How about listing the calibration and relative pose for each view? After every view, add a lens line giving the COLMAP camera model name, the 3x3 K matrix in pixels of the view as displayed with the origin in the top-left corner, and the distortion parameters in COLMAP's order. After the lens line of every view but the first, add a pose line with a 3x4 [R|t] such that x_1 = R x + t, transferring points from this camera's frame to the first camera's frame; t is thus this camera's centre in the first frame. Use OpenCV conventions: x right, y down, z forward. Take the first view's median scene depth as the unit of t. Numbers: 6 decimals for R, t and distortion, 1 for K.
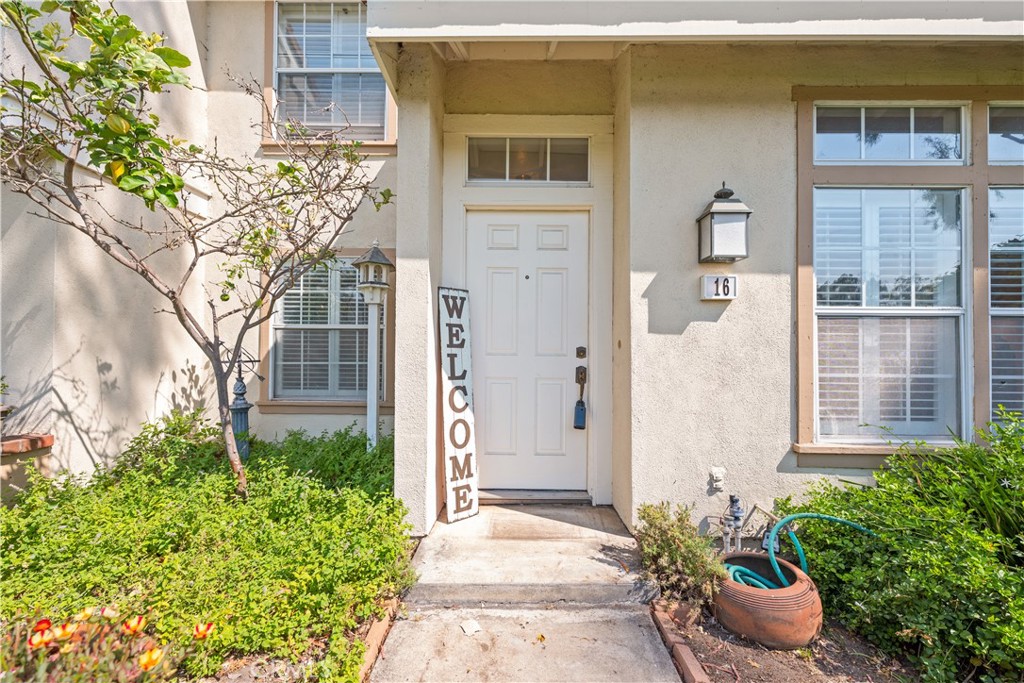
lens RADIAL K [[412.9, 0, 509.0], [0, 412.9, 343.0], [0, 0, 1]] dist [0.000368, 0.000045]
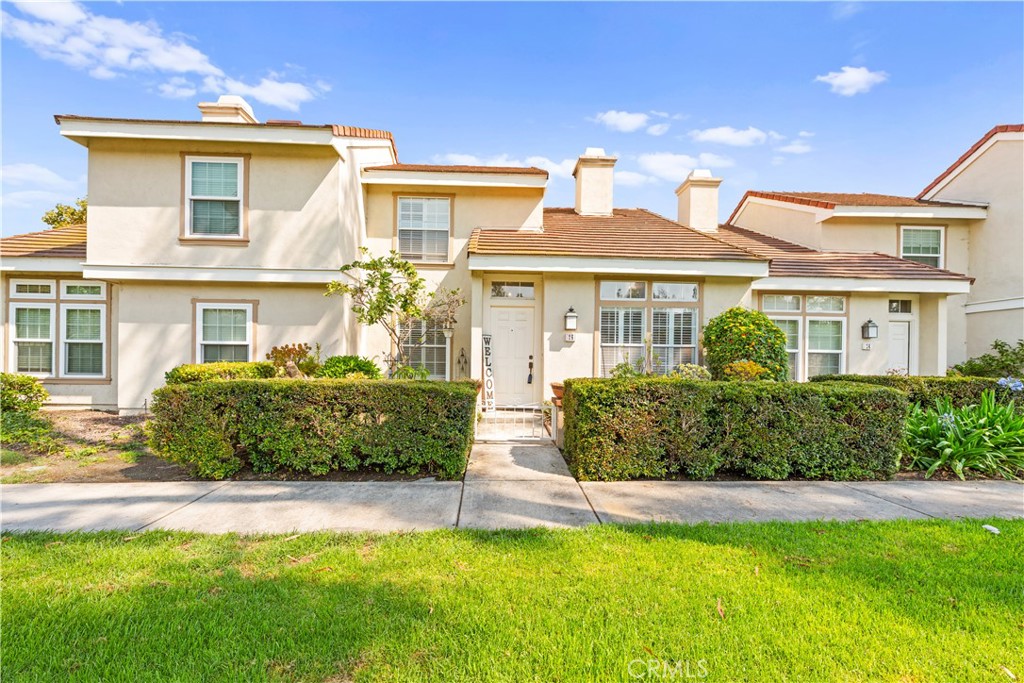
lens RADIAL K [[412.9, 0, 509.0], [0, 412.9, 343.0], [0, 0, 1]] dist [0.000368, 0.000045]
pose [[0.999358, 0.006974, 0.035135, -0.081292], [-0.006267, 0.999777, -0.020187, -0.018077], [-0.035268, 0.019953, 0.999179, -1.958444]]
